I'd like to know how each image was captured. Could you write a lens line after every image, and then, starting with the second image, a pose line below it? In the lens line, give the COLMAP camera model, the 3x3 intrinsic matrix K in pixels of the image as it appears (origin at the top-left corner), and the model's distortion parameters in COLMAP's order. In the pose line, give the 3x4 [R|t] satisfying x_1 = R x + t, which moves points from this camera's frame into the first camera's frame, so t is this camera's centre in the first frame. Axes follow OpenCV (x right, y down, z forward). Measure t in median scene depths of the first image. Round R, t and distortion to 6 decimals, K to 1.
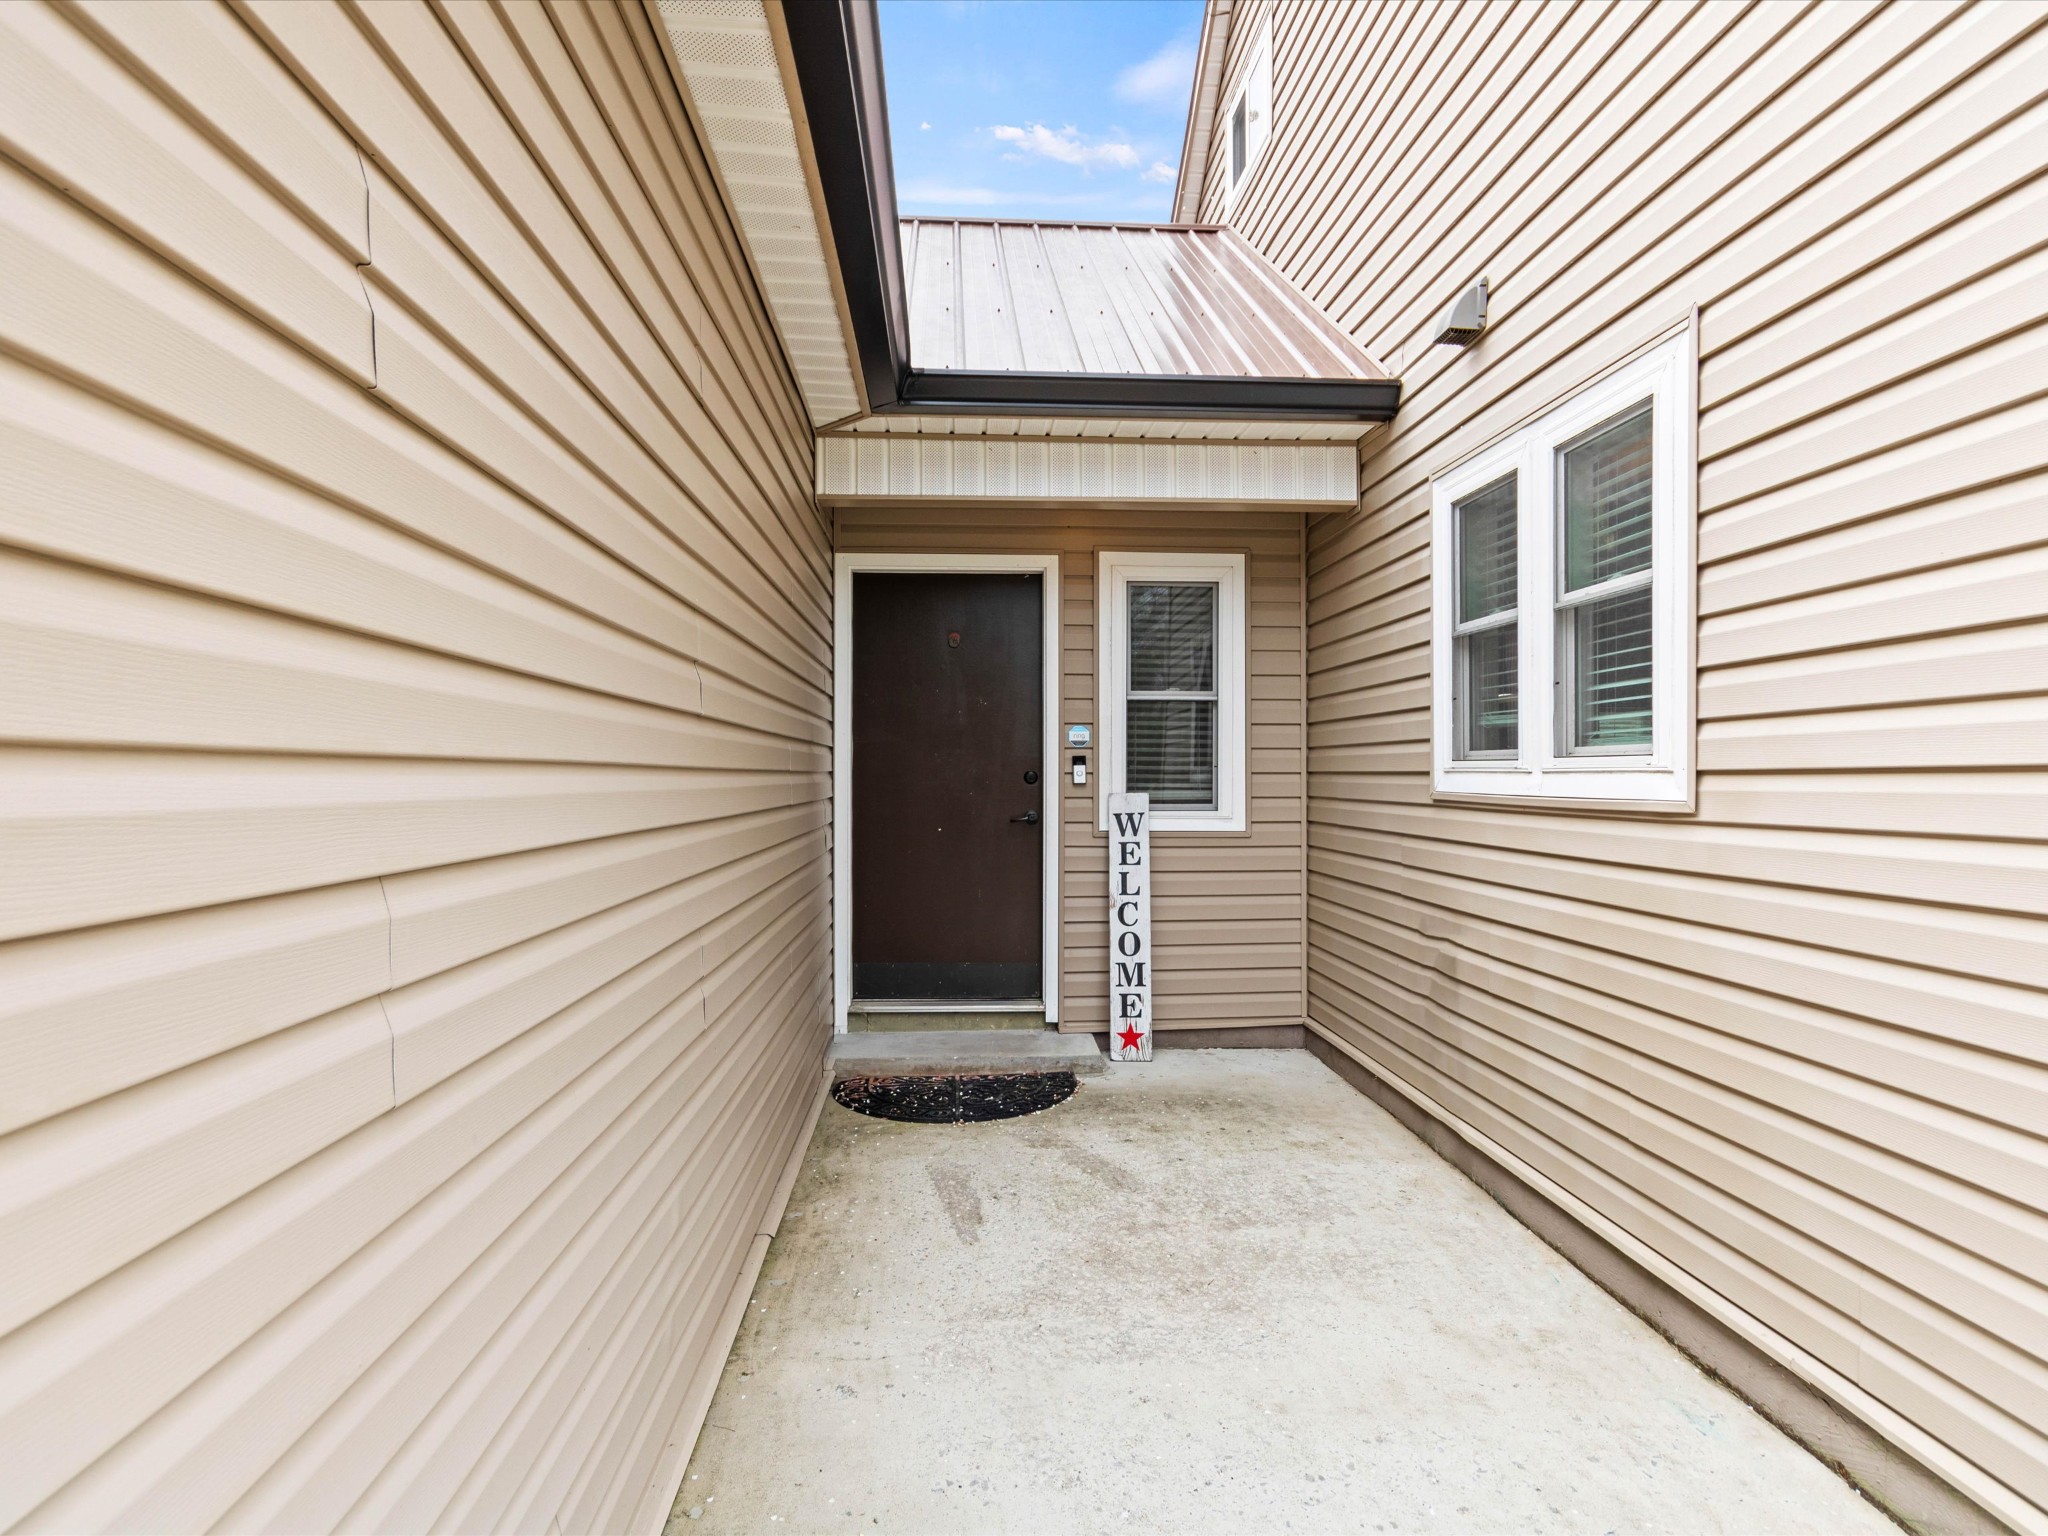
lens RADIAL K [[1101.3, 0, 1022.7], [0, 1101.3, 779.4], [0, 0, 1]] dist [0.006083, 0.000426]
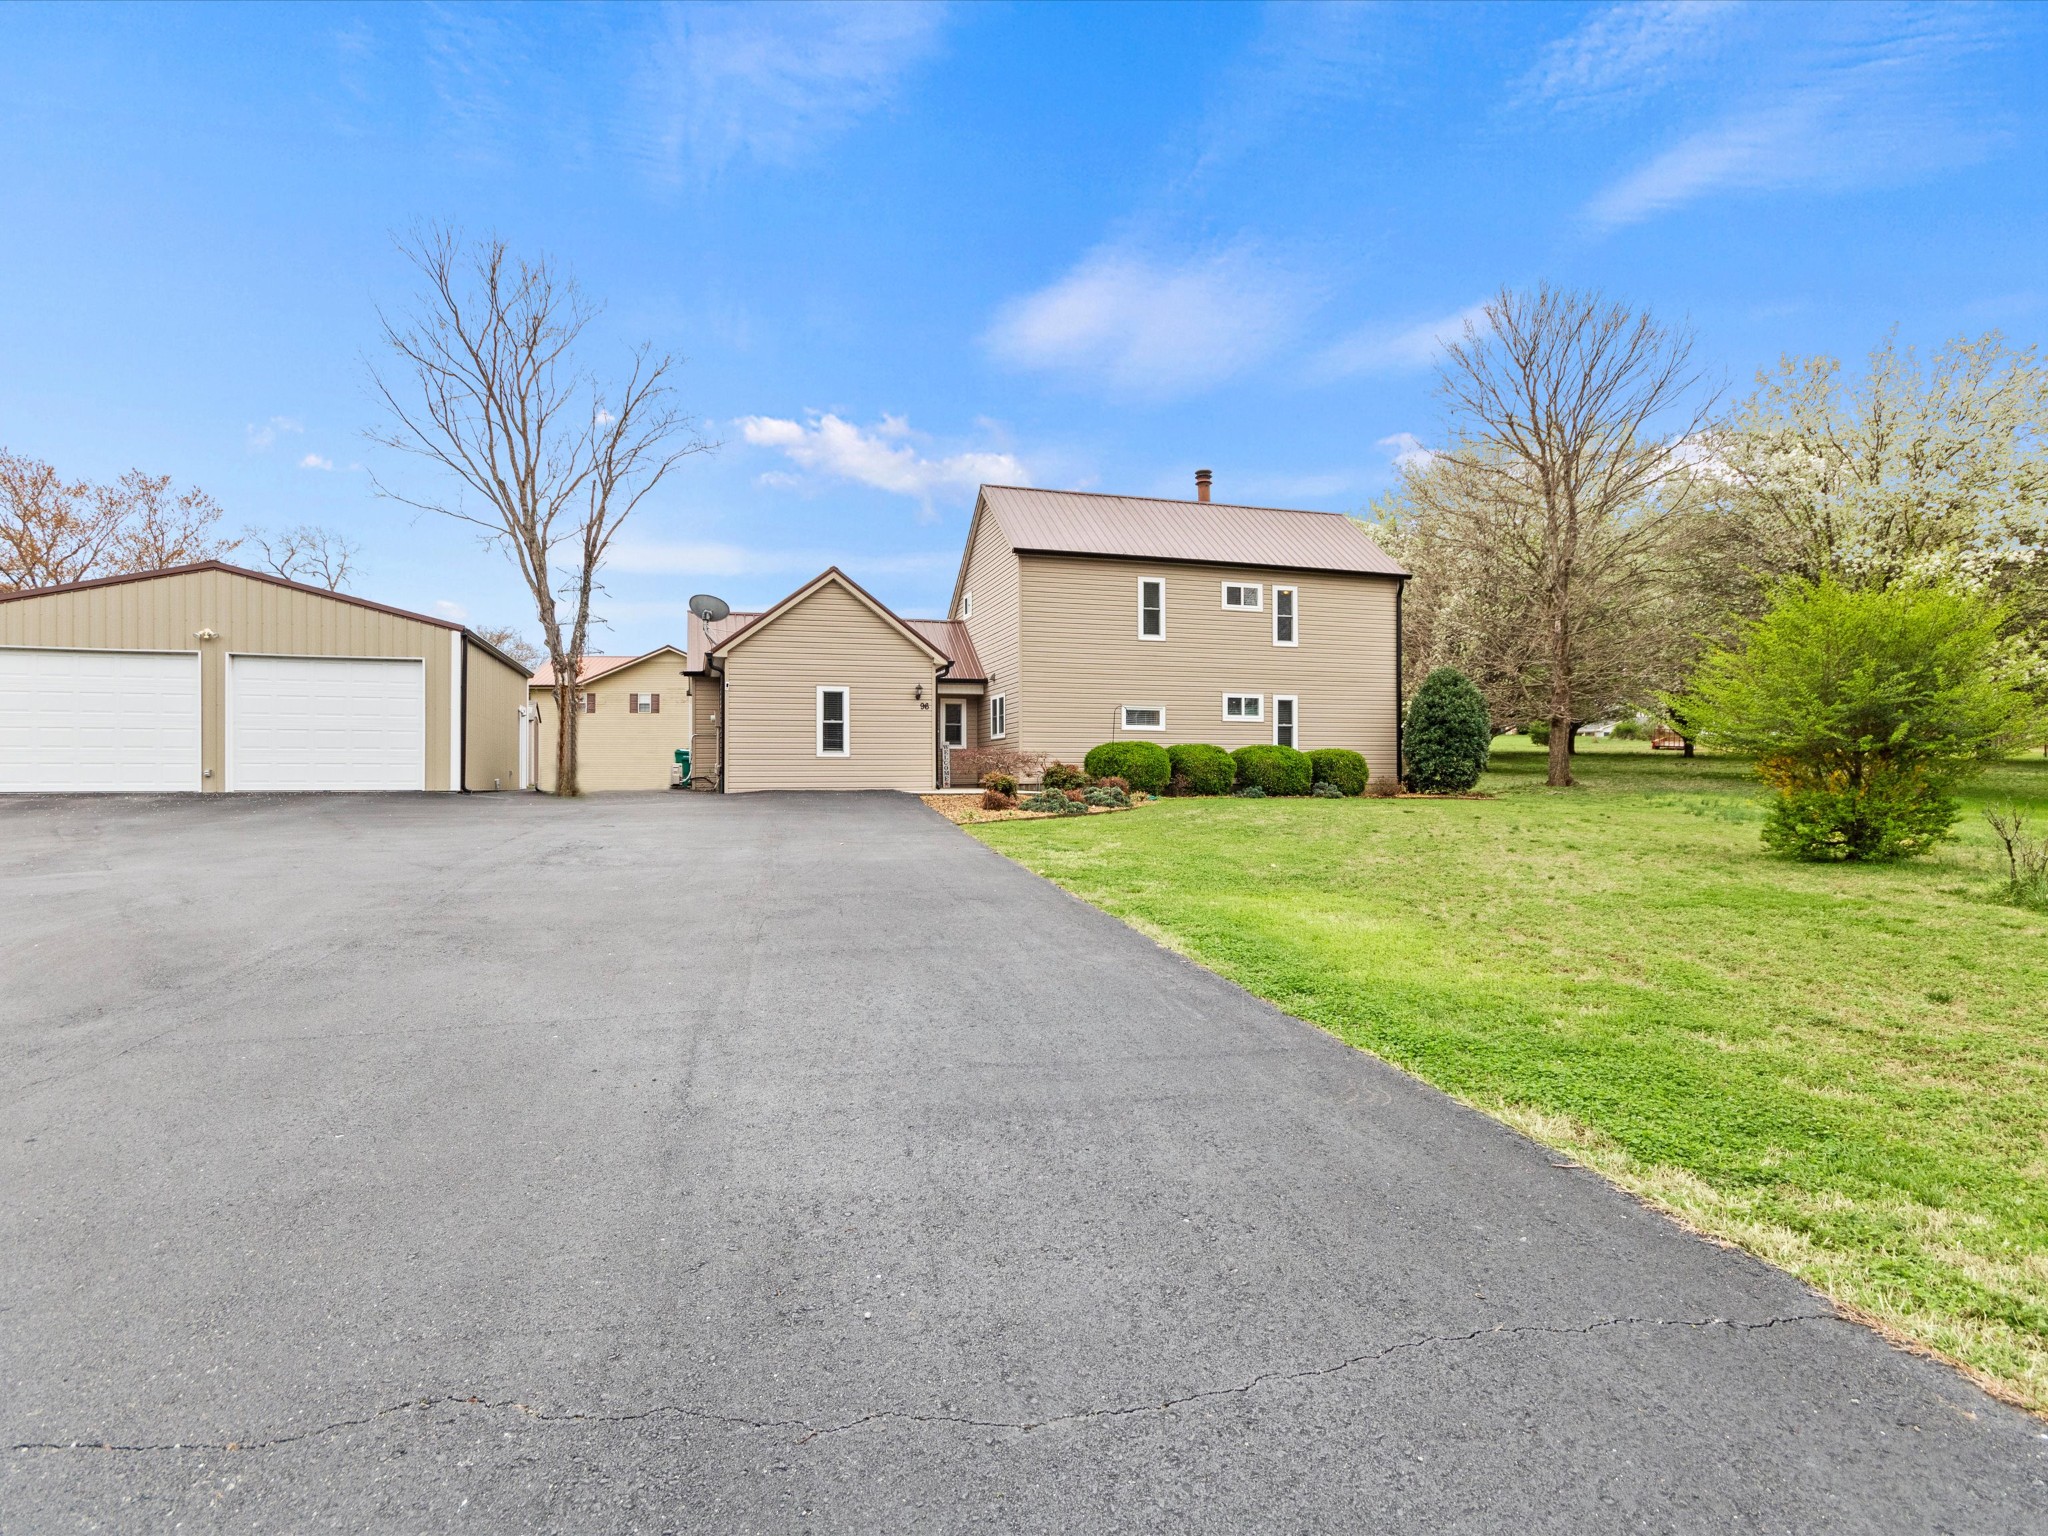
lens RADIAL K [[1101.3, 0, 1022.7], [0, 1101.3, 779.4], [0, 0, 1]] dist [0.006083, 0.000426]
pose [[0.970589, 0.001978, 0.240736, -0.887128], [-0.001612, 0.999997, -0.001718, 0.215930], [-0.240739, 0.001280, 0.970589, -4.612937]]
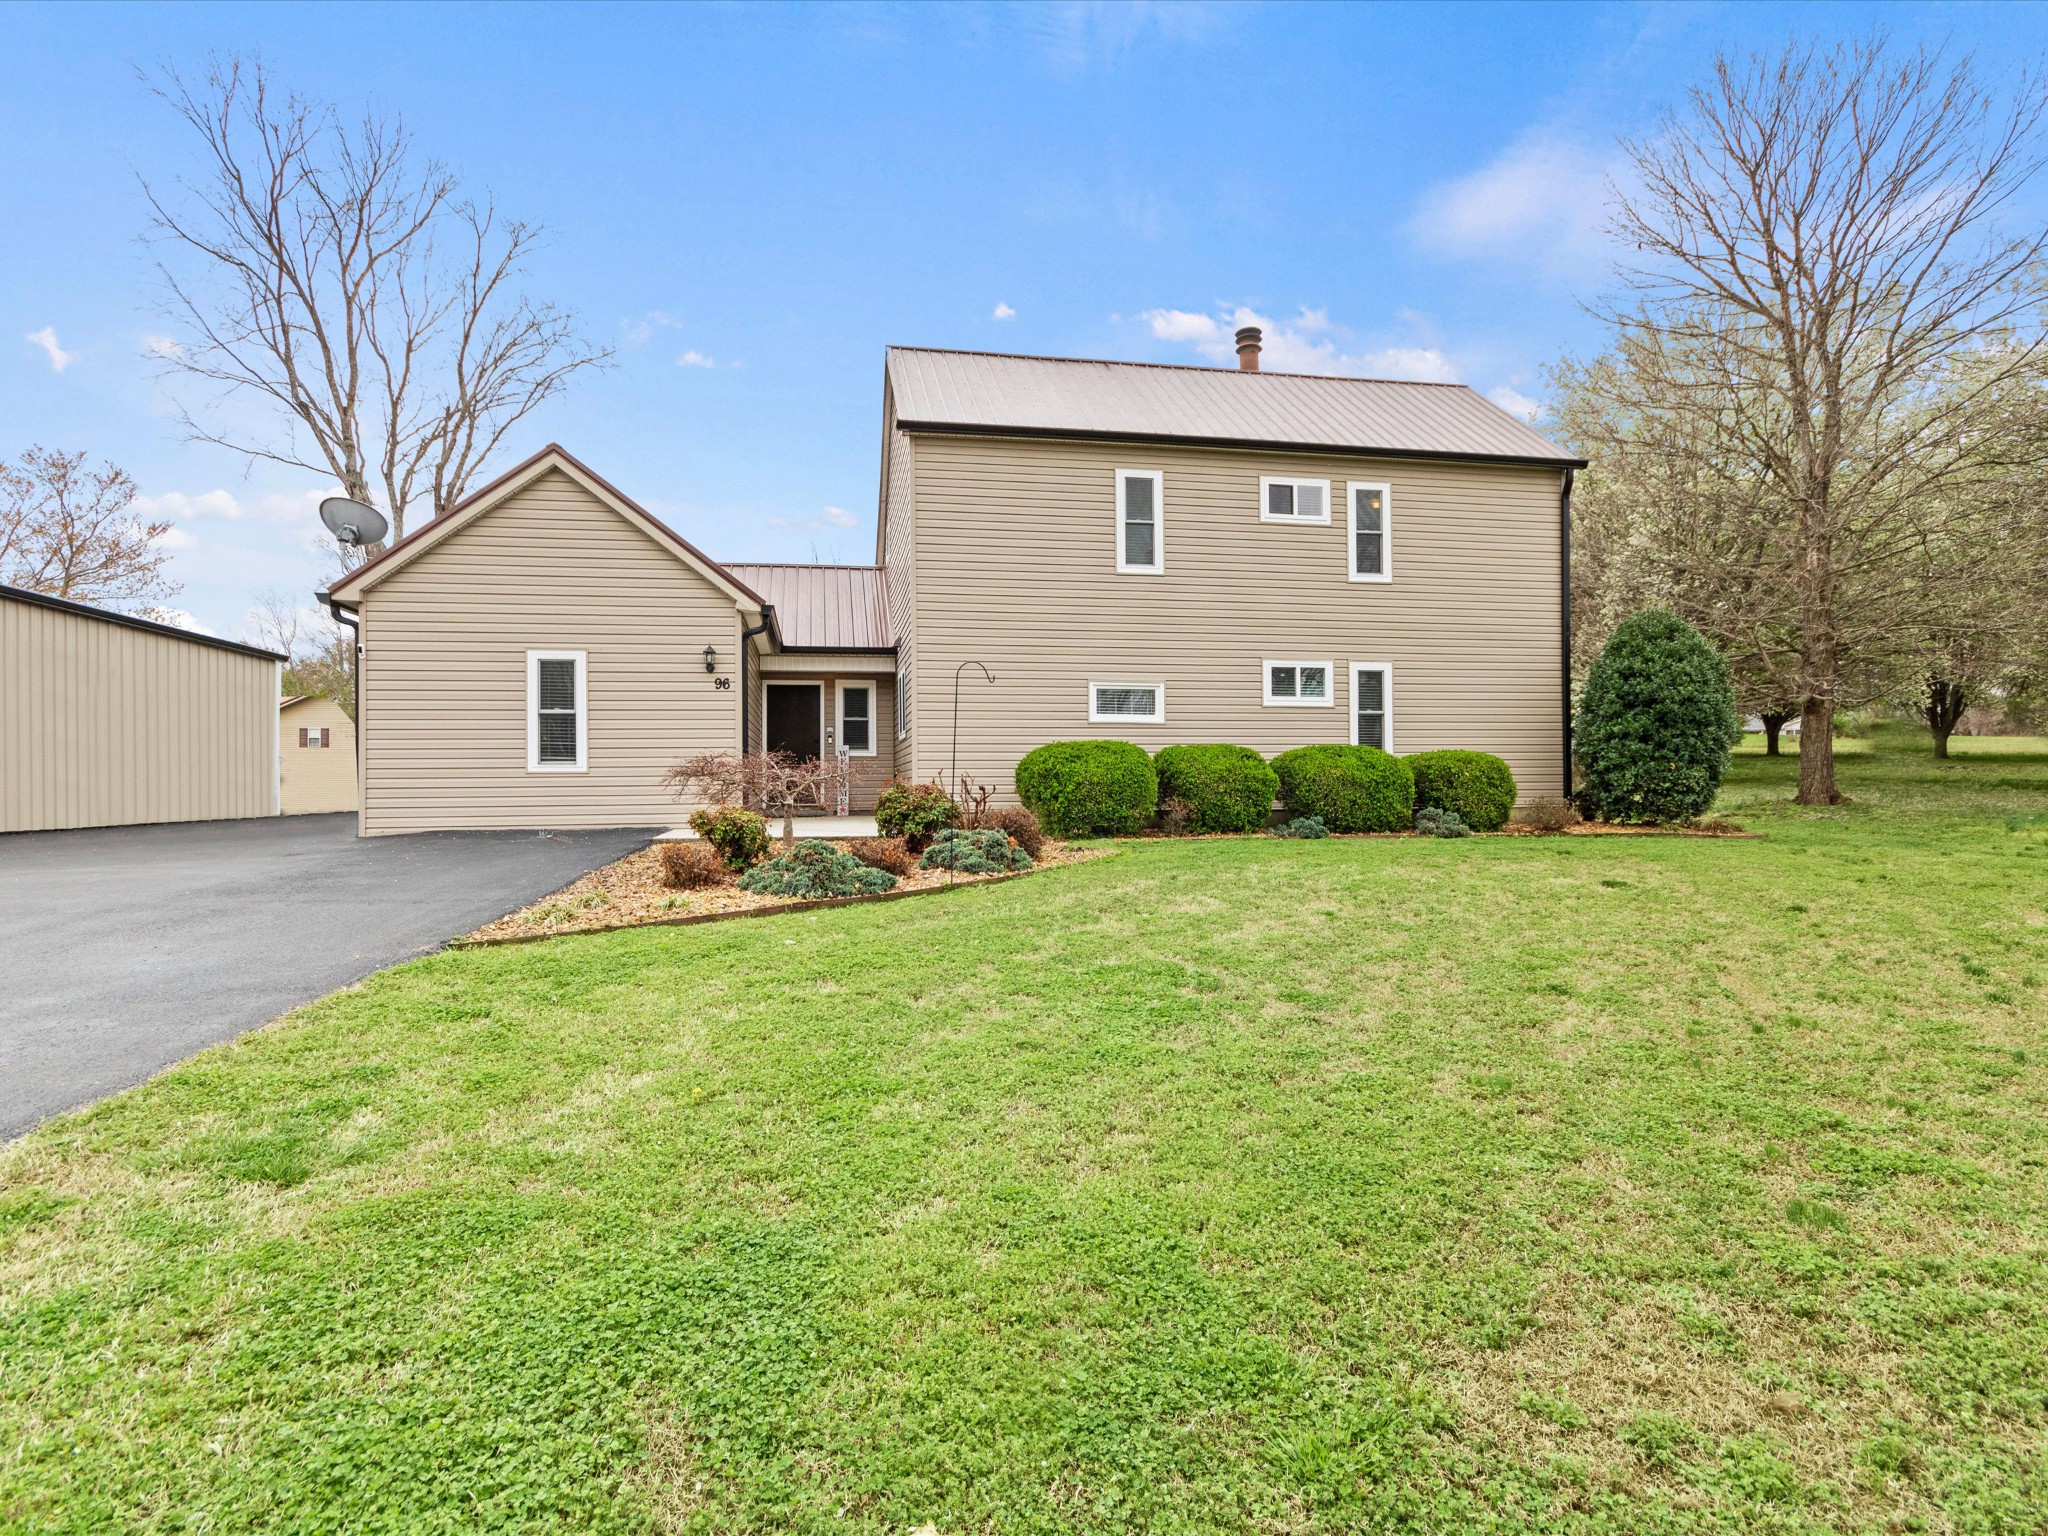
lens RADIAL K [[1101.3, 0, 1022.7], [0, 1101.3, 779.4], [0, 0, 1]] dist [0.006083, 0.000426]
pose [[0.991231, -0.003056, 0.132104, 0.207045], [0.004010, 0.999968, -0.006956, 0.157276], [-0.132079, 0.007424, 0.991211, -2.779907]]
